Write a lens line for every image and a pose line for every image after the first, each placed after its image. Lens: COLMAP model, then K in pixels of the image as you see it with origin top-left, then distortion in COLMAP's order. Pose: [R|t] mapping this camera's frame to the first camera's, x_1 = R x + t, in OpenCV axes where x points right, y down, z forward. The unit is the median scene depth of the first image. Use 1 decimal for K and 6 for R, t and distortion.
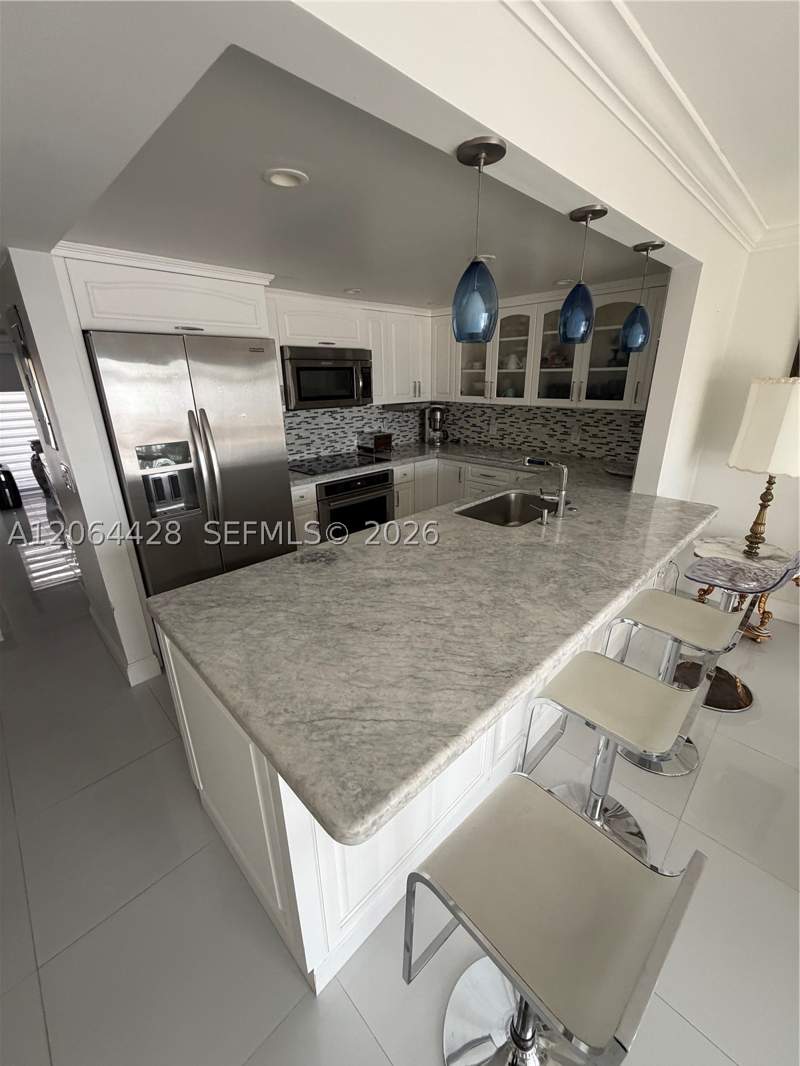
lens RADIAL K [[425.7, 0, 400.0], [0, 425.7, 532.6], [0, 0, 1]] dist [0.004126, 0.000384]
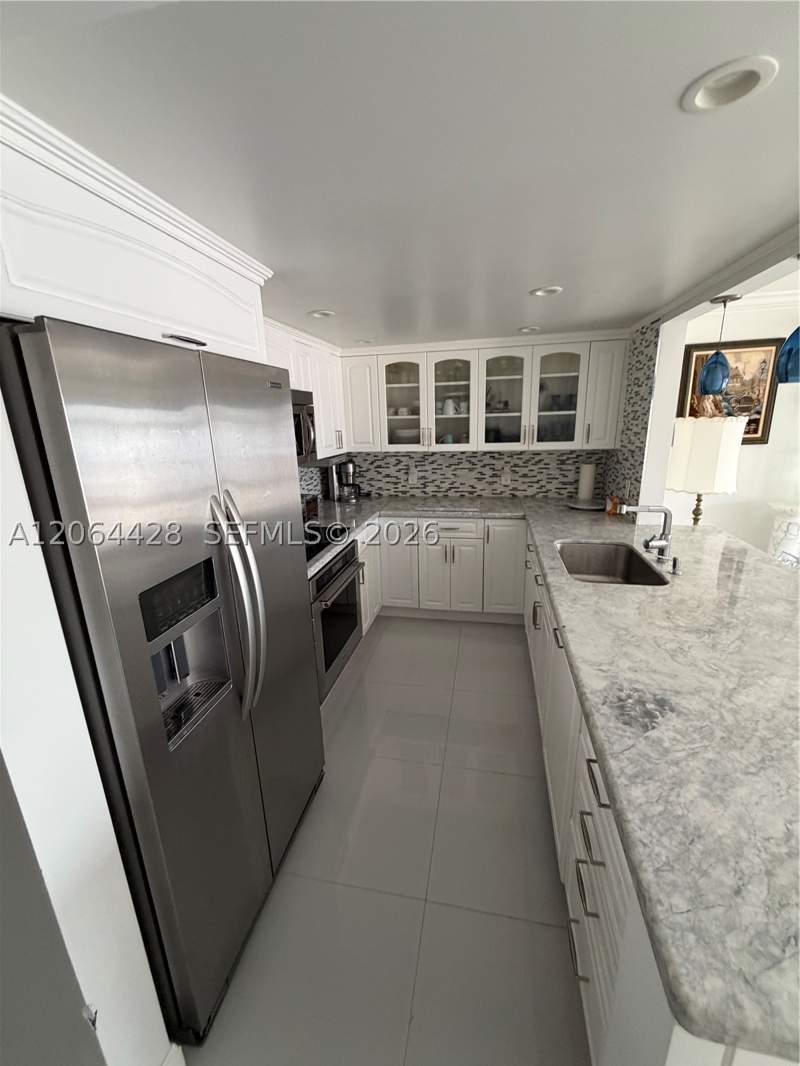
lens RADIAL K [[425.7, 0, 400.6], [0, 425.7, 533.8], [0, 0, 1]] dist [0.004126, 0.000384]
pose [[0.833059, -0.159426, 0.529713, -0.352727], [0.211737, 0.976545, -0.039082, -0.107563], [-0.511058, 0.144717, 0.847276, 0.284247]]
